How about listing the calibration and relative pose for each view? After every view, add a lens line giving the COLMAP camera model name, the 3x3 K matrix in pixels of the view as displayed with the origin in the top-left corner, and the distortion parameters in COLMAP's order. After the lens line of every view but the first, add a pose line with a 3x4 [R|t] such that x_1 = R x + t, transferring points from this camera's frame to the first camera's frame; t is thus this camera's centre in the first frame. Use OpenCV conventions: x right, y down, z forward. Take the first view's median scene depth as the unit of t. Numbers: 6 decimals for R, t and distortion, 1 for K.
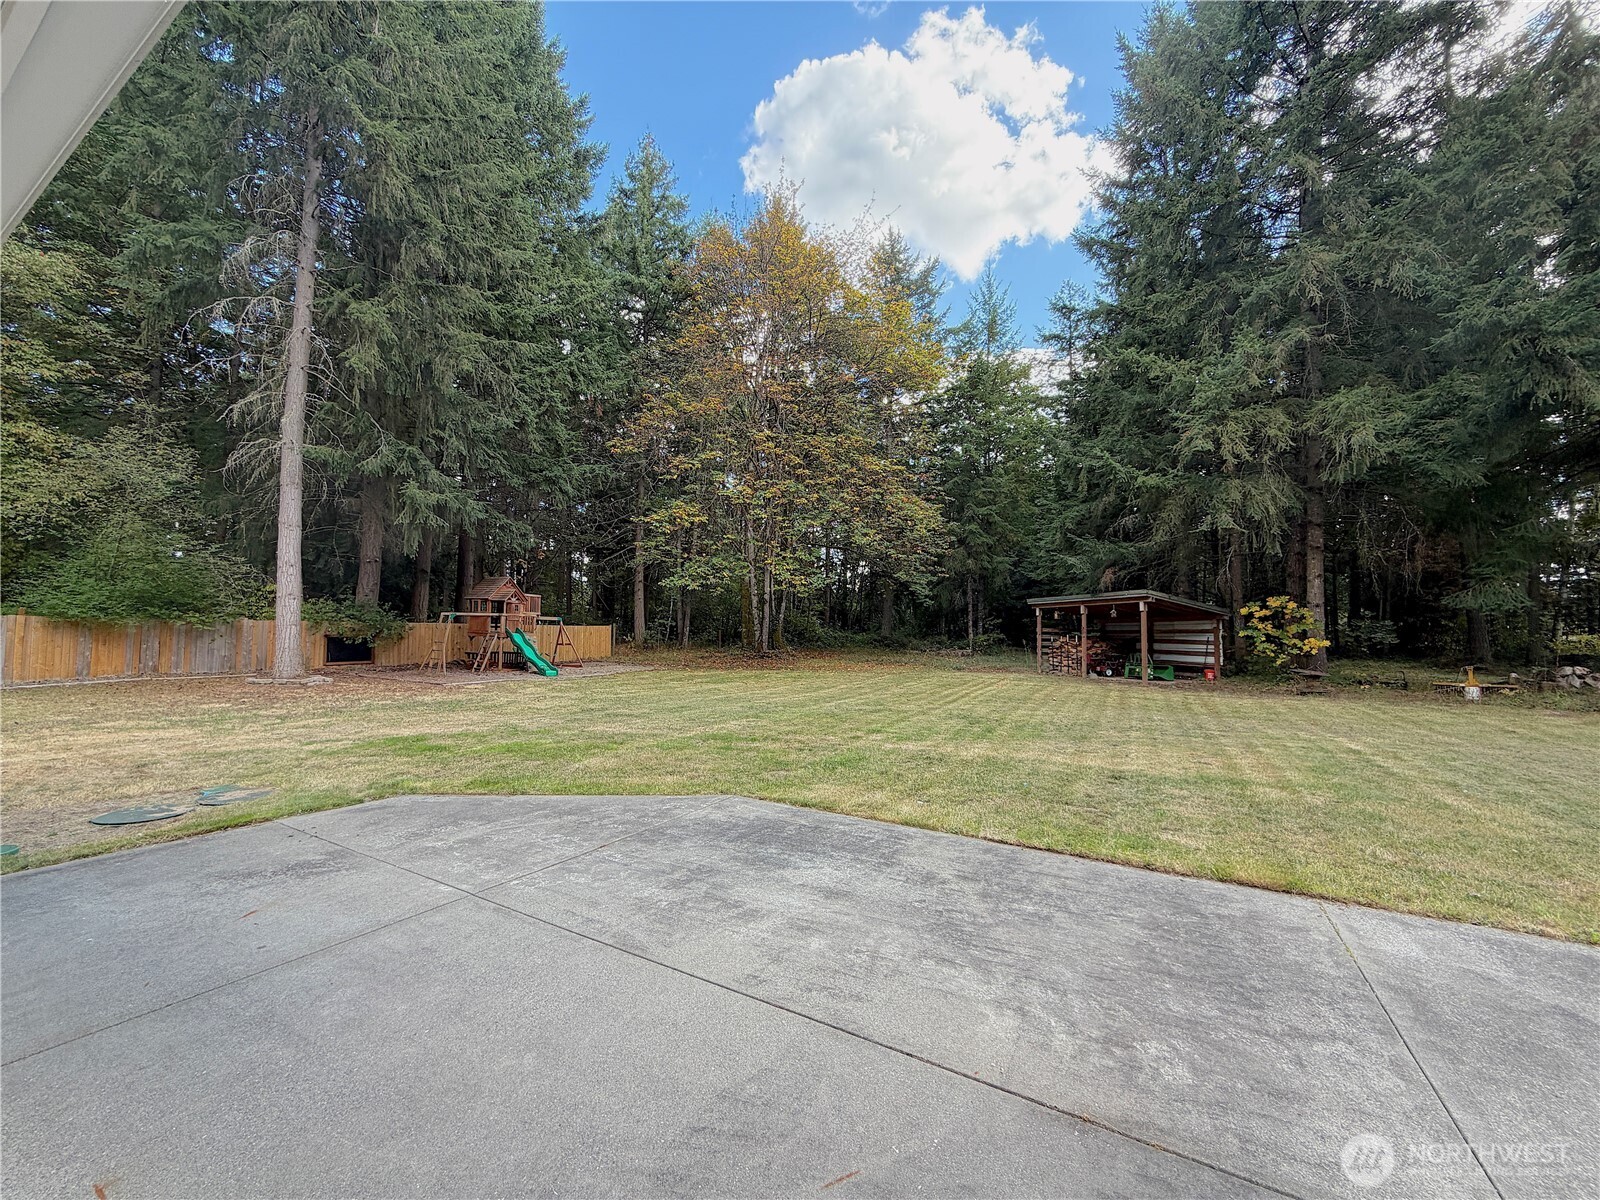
lens RADIAL K [[640.1, 0, 800.0], [0, 640.1, 600.0], [0, 0, 1]] dist [-0.000464, -0.000048]
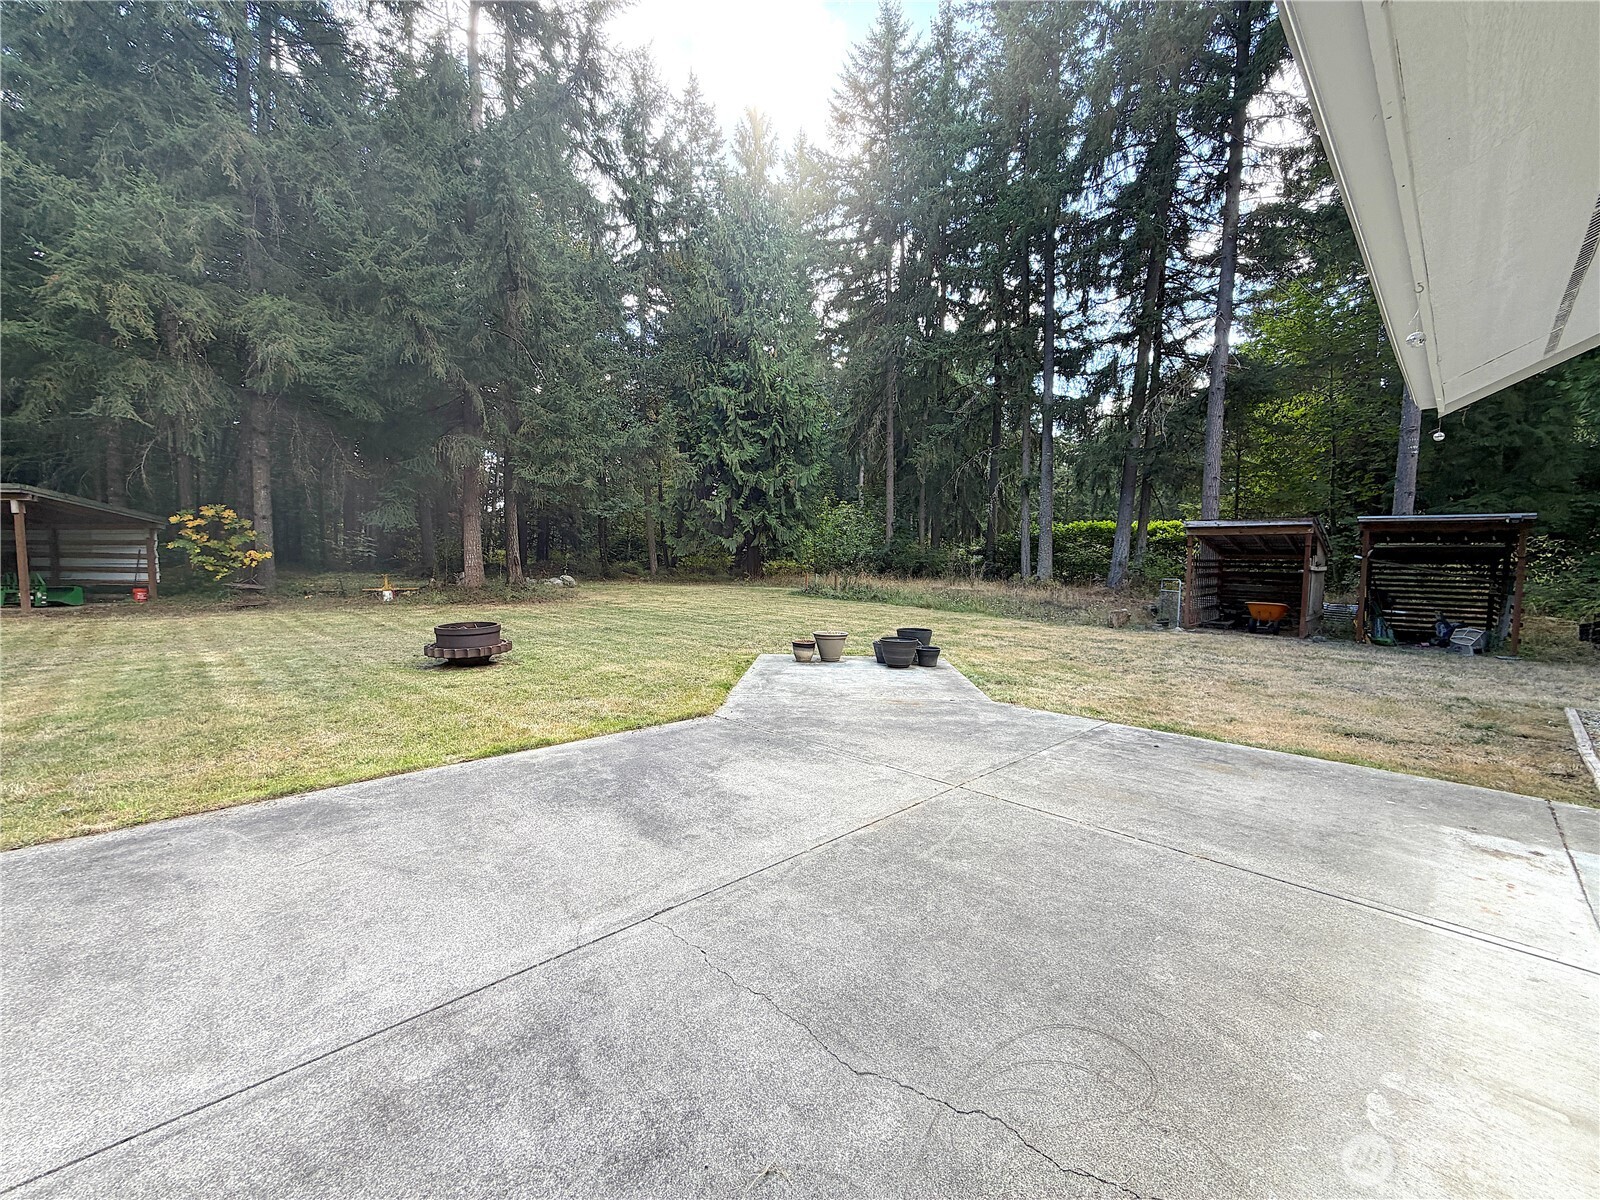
lens RADIAL K [[640.1, 0, 800.0], [0, 640.1, 600.0], [0, 0, 1]] dist [-0.000464, -0.000048]
pose [[0.271193, -0.075668, 0.959546, 0.083337], [-0.055132, 0.994047, 0.093970, -0.002862], [-0.960945, -0.078386, 0.265407, -0.059917]]
